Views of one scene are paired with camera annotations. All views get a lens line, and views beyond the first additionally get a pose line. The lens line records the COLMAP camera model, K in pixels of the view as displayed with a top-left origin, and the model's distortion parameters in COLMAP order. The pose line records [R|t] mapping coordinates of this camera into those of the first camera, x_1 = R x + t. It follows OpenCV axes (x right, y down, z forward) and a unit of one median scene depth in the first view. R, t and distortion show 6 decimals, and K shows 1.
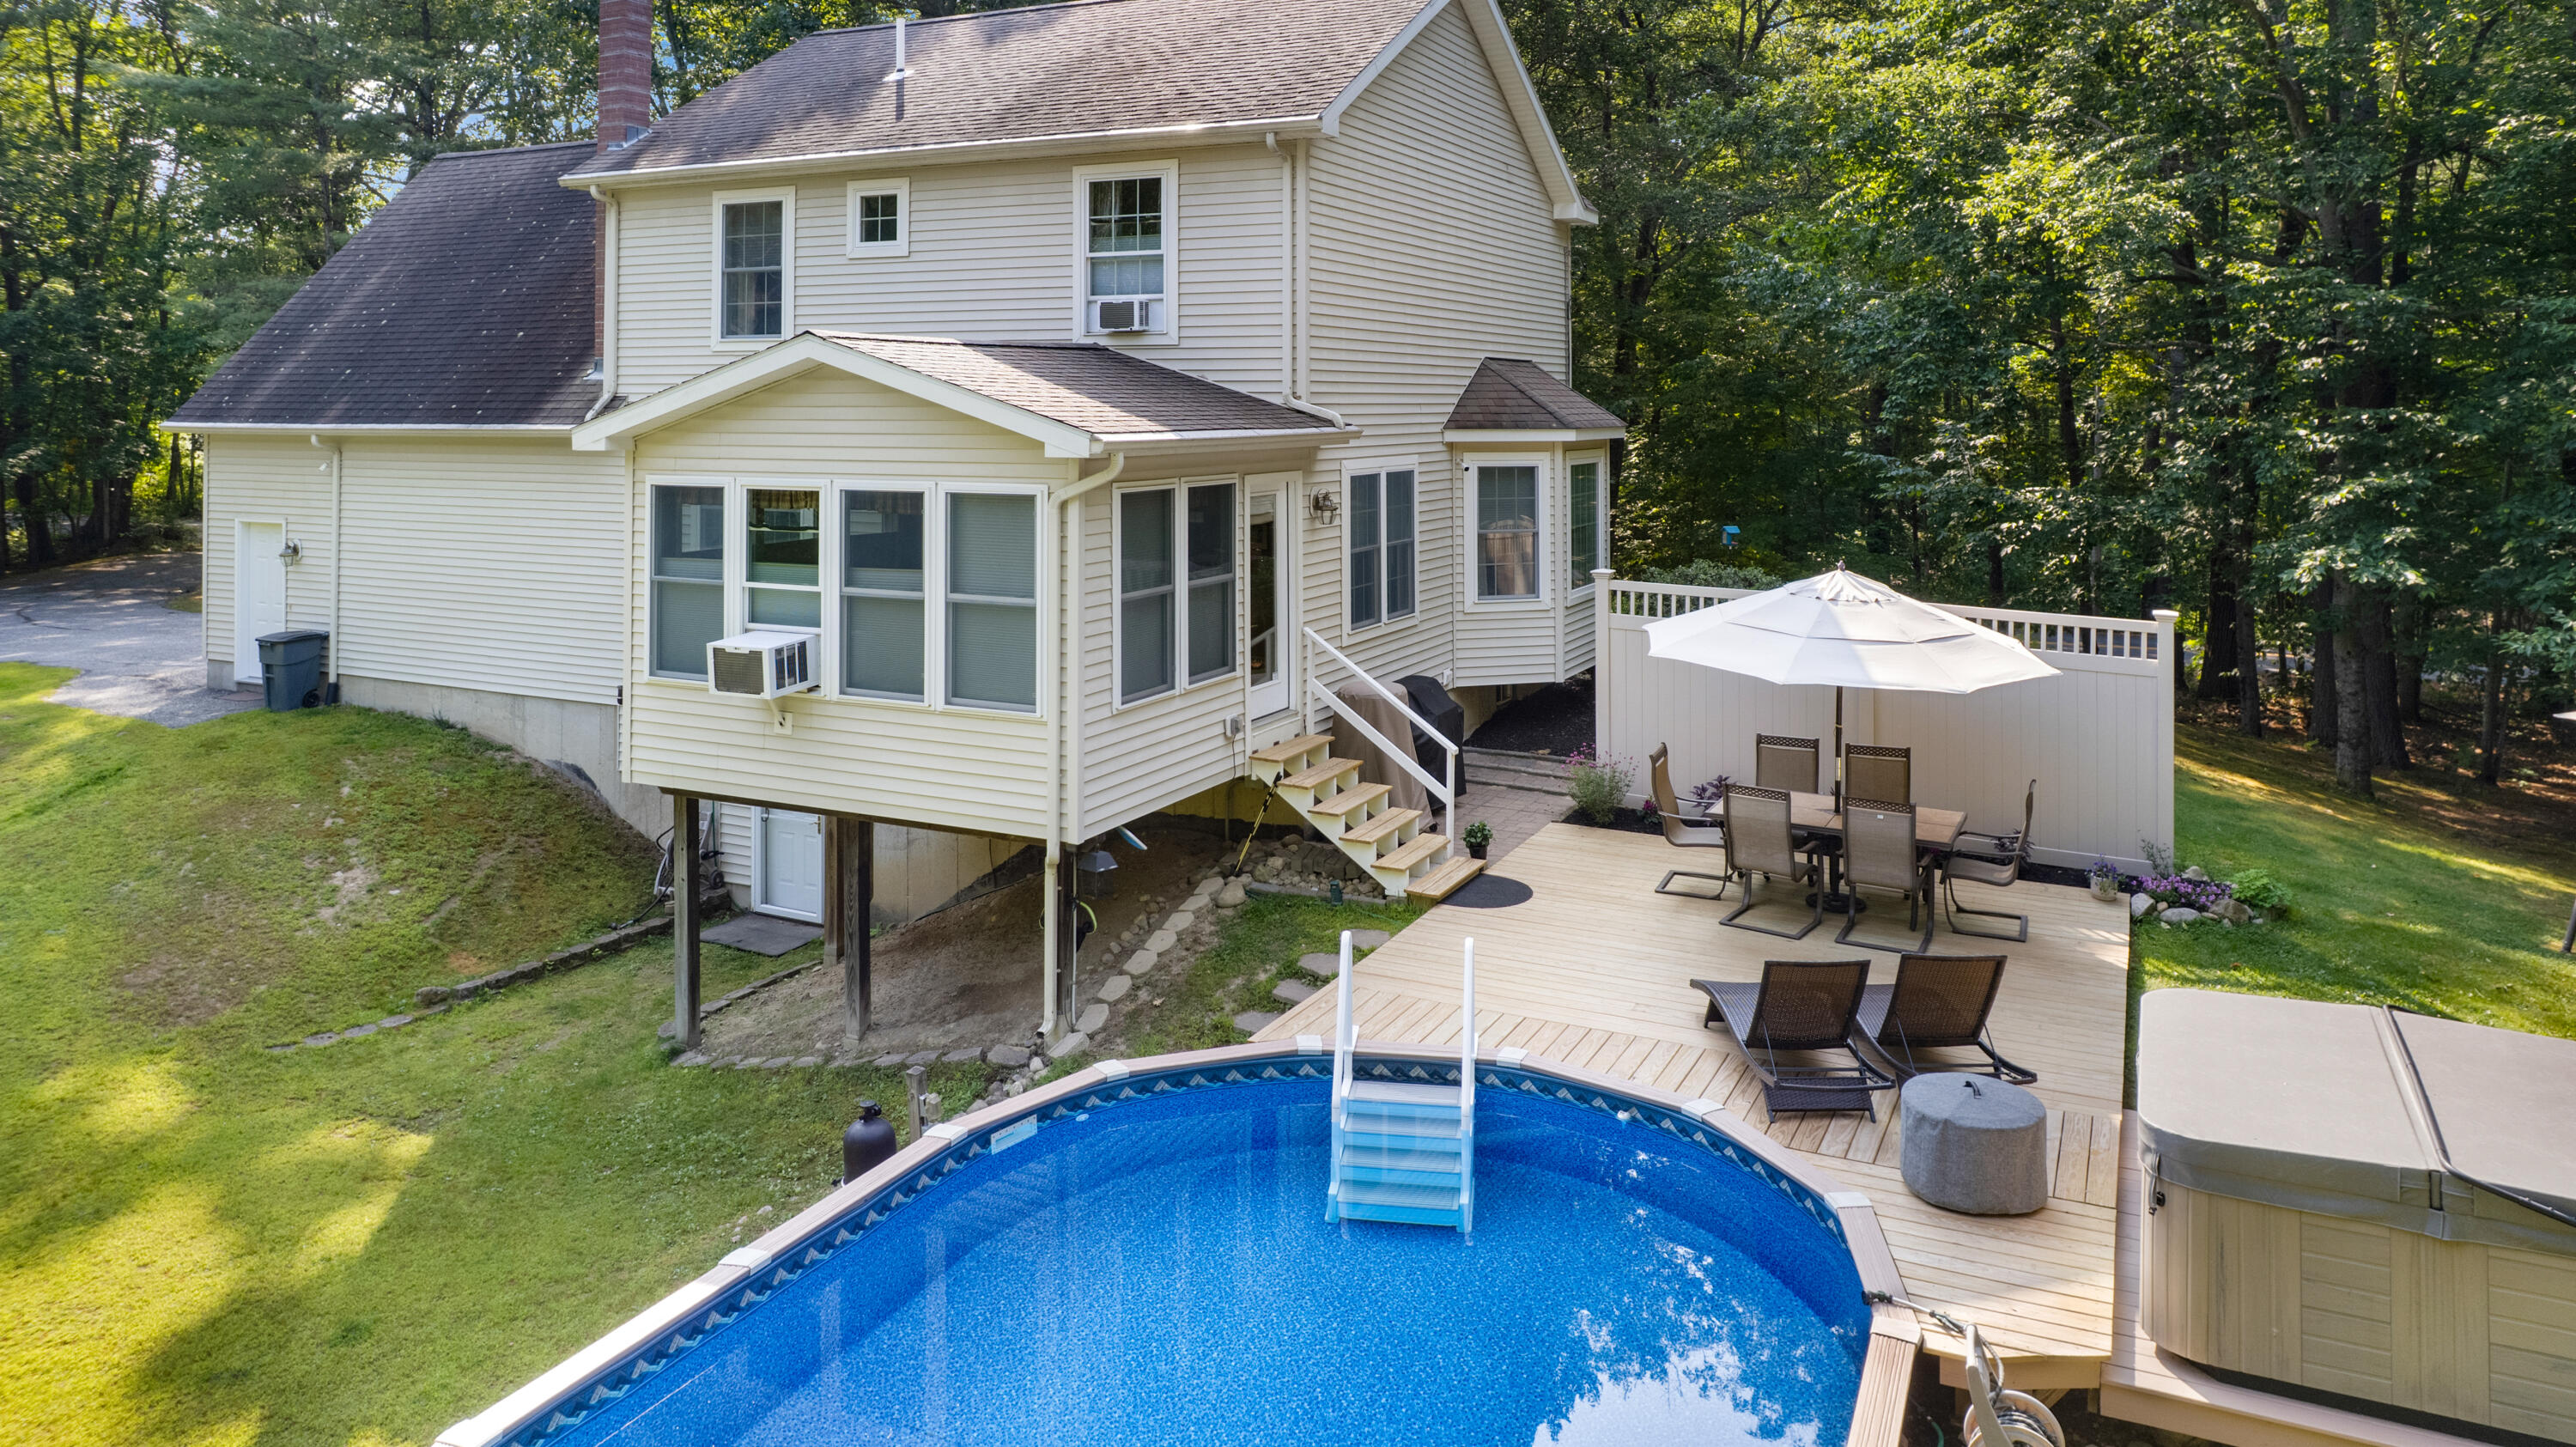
lens RADIAL K [[1754.1, 0, 1277.3], [0, 1754.1, 336.8], [0, 0, 1]] dist [-0.010891, -0.000297]
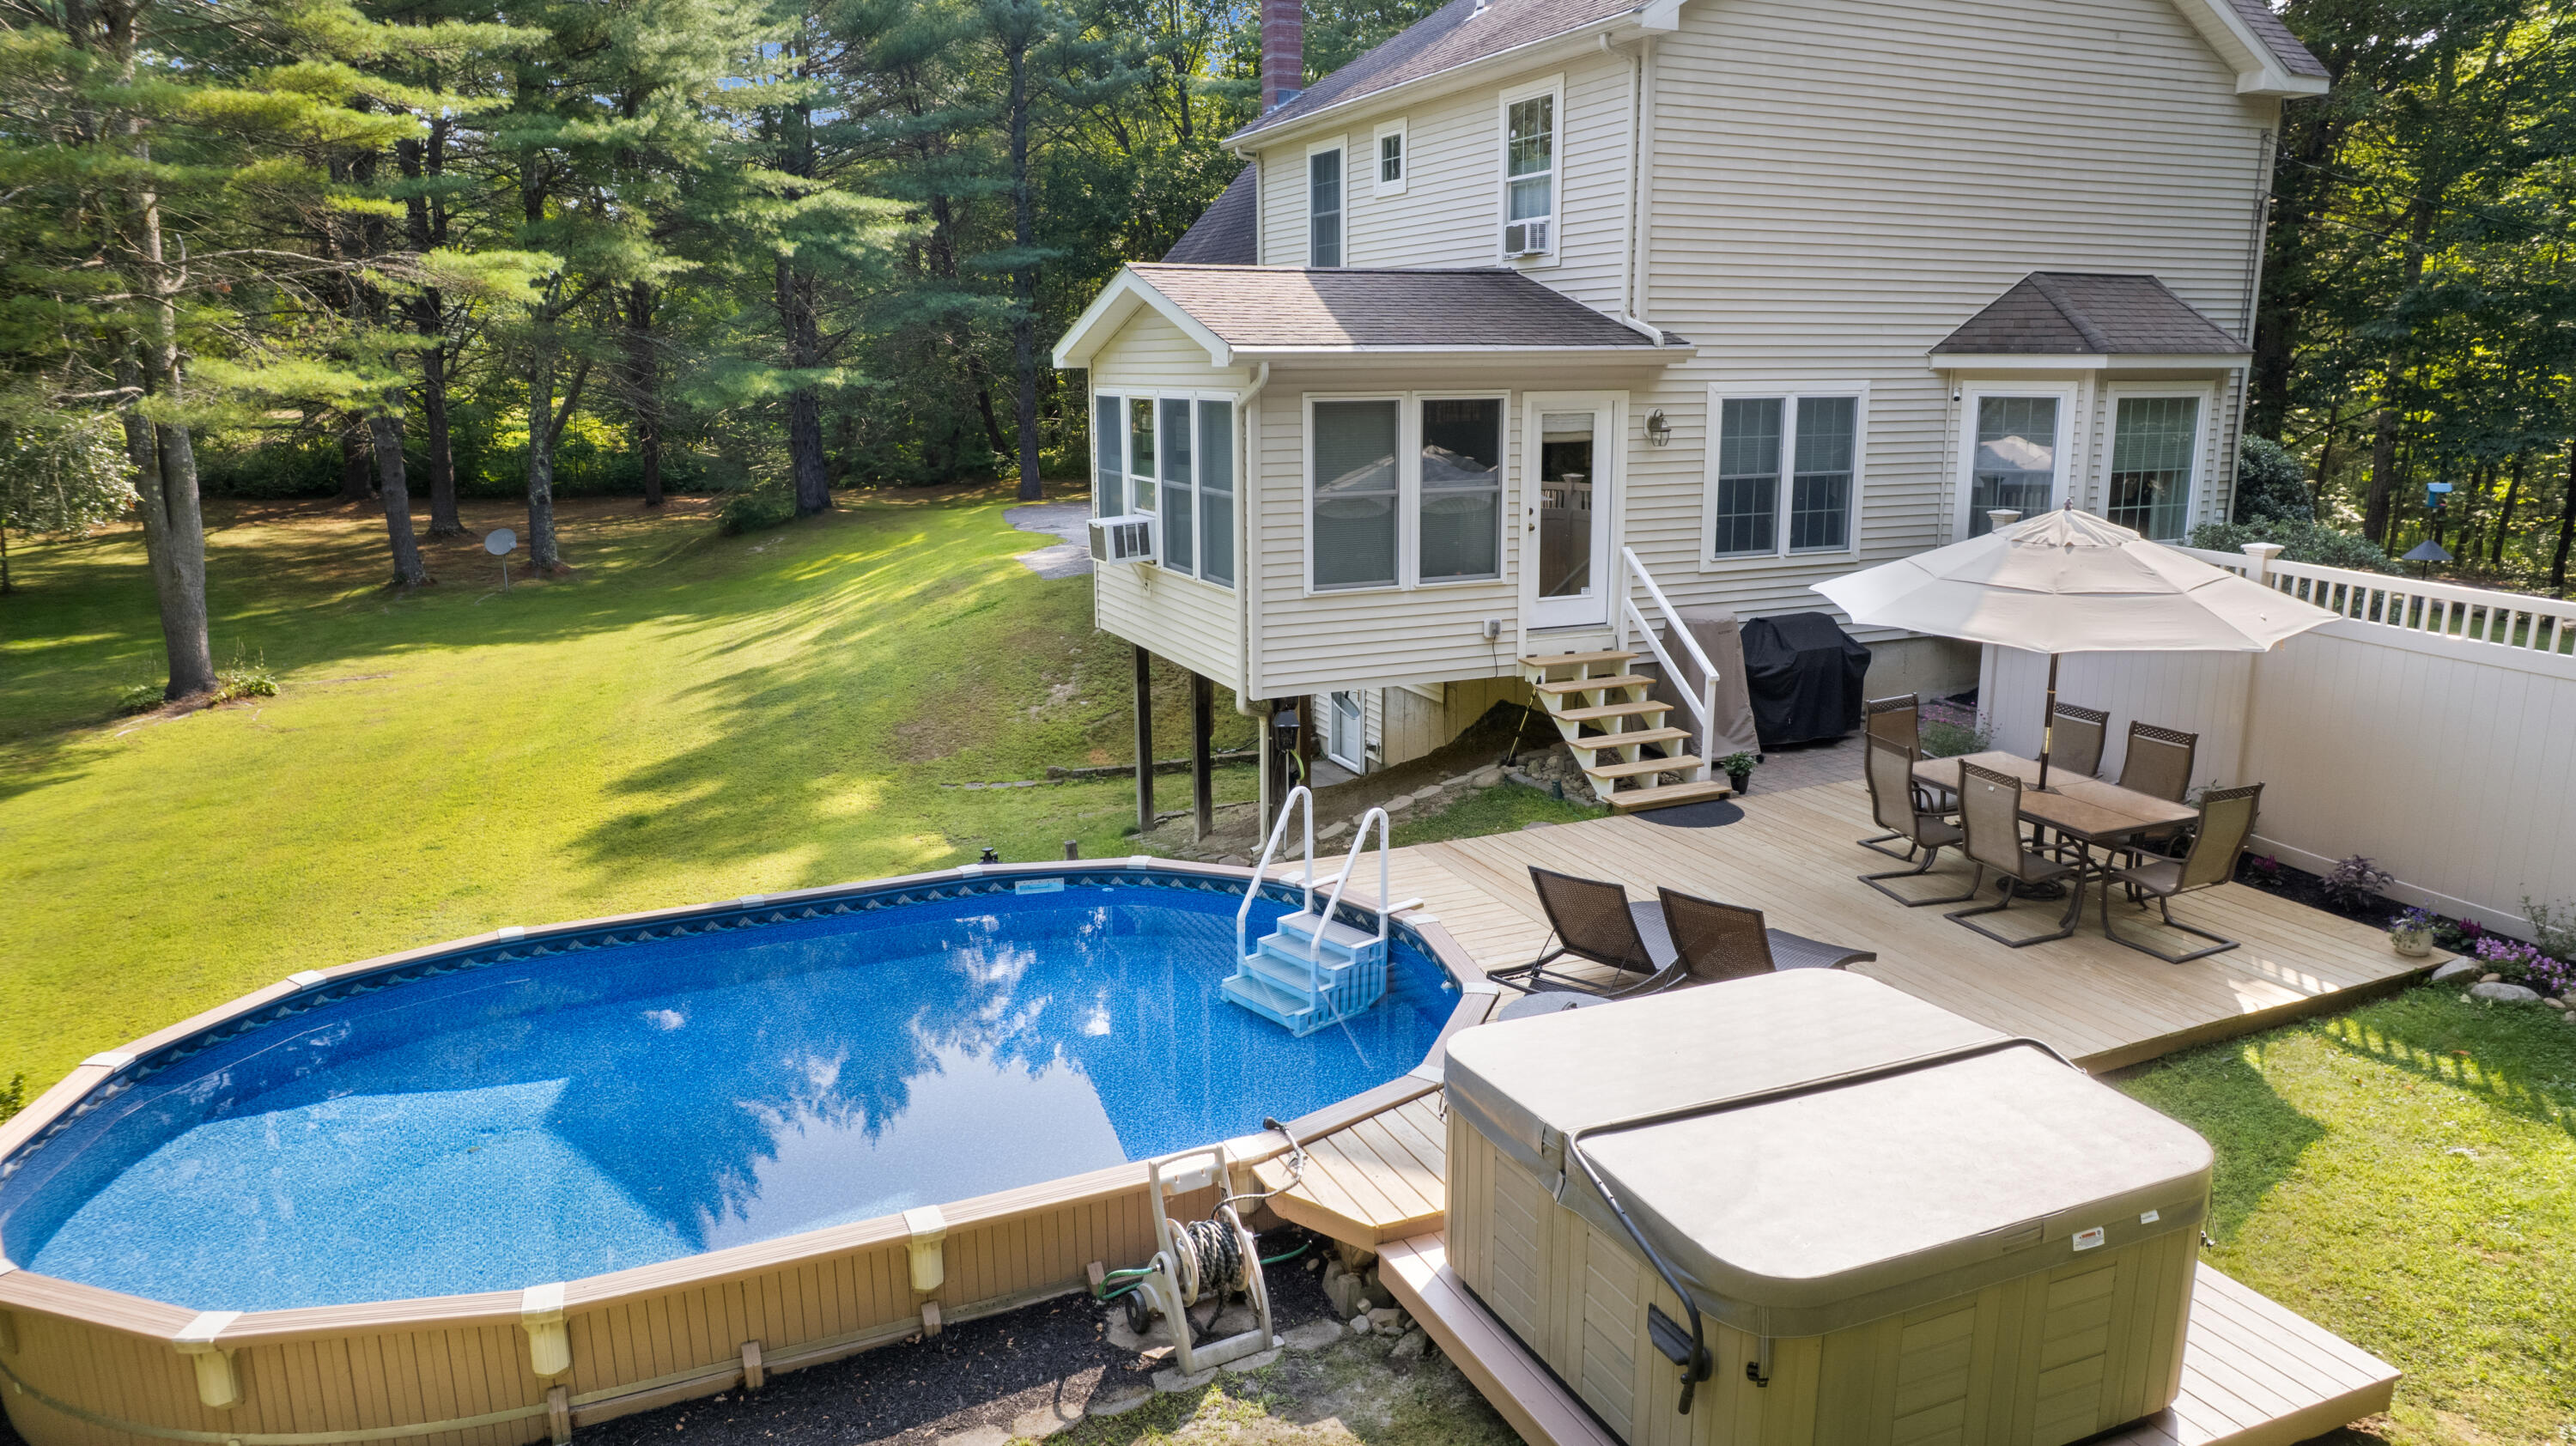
lens RADIAL K [[1684.4, 0, 1288.0], [0, 1684.4, 723.0], [0, 0, 1]] dist [-0.028584, 0.000961]
pose [[0.770673, 0.129375, -0.623960, 0.474022], [0.030292, 0.970628, 0.238670, 0.025302], [0.636511, -0.202838, 0.744118, 0.126408]]
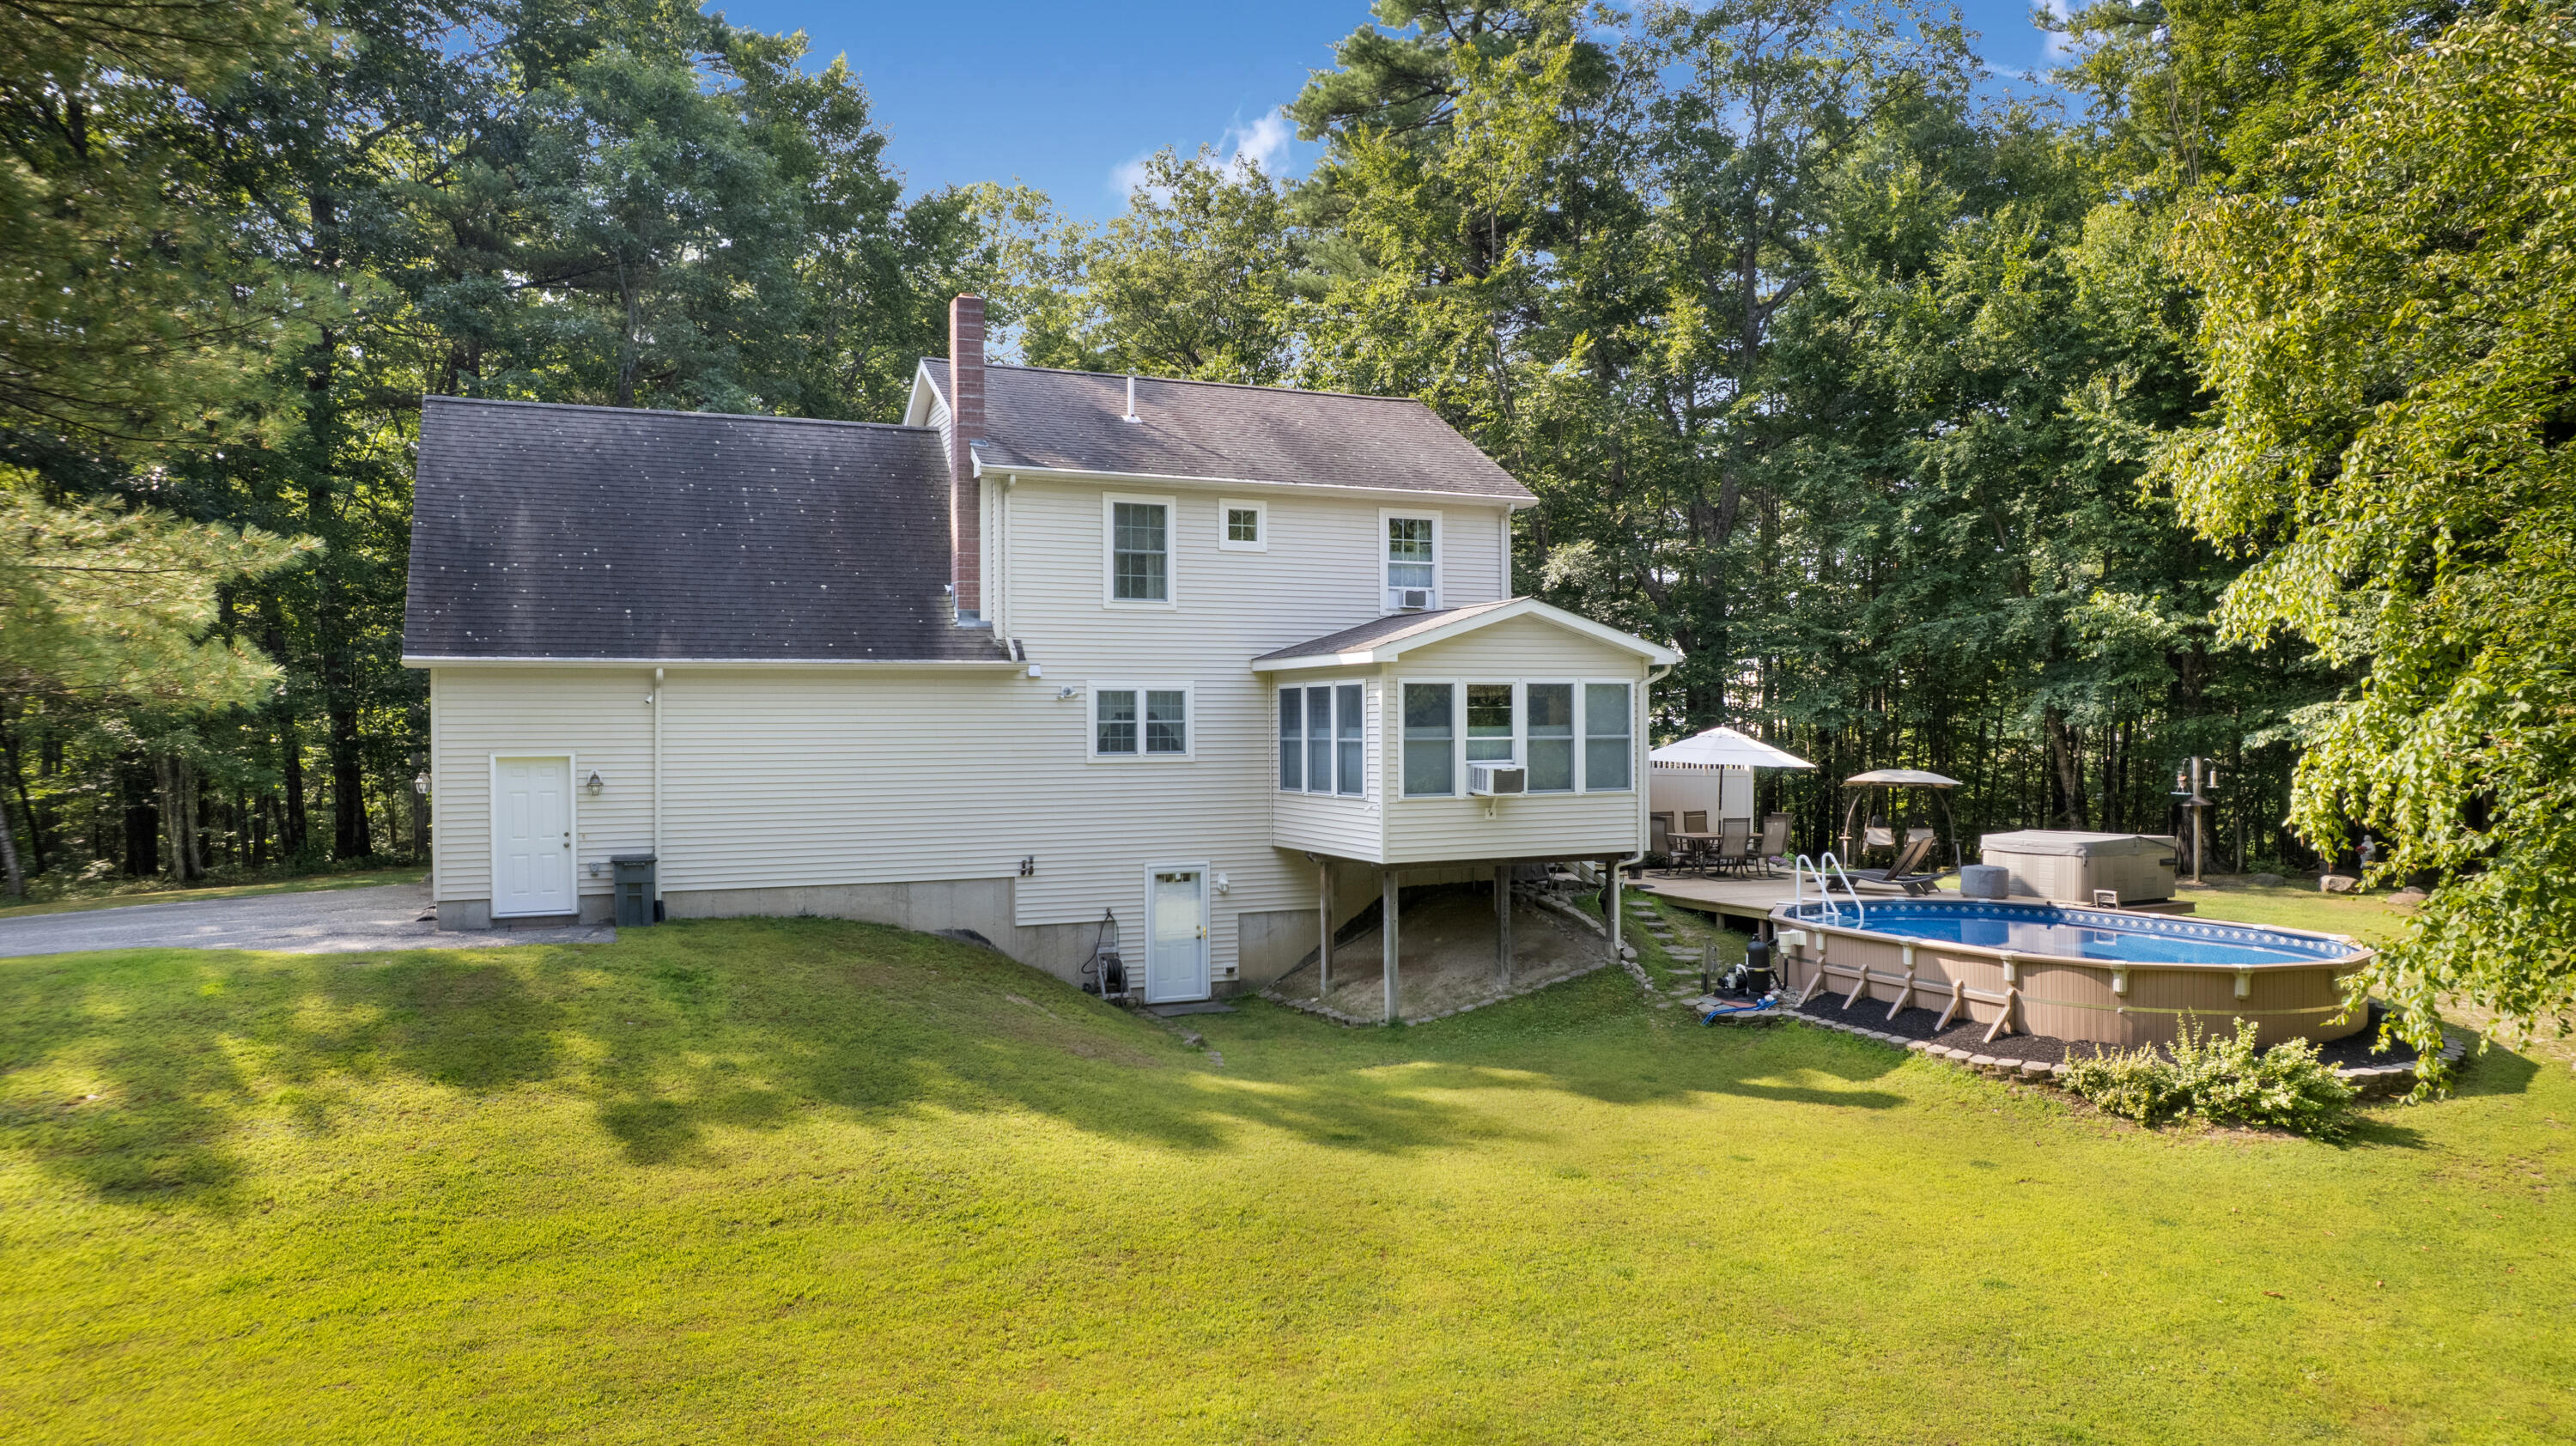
lens RADIAL K [[1684.4, 0, 1288.0], [0, 1684.4, 723.0], [0, 0, 1]] dist [-0.028584, 0.000961]
pose [[0.618434, 0.000609, 0.785836, -1.510521], [-0.018956, 0.999720, 0.014143, 0.091377], [-0.785608, -0.023643, 0.618273, 0.081893]]
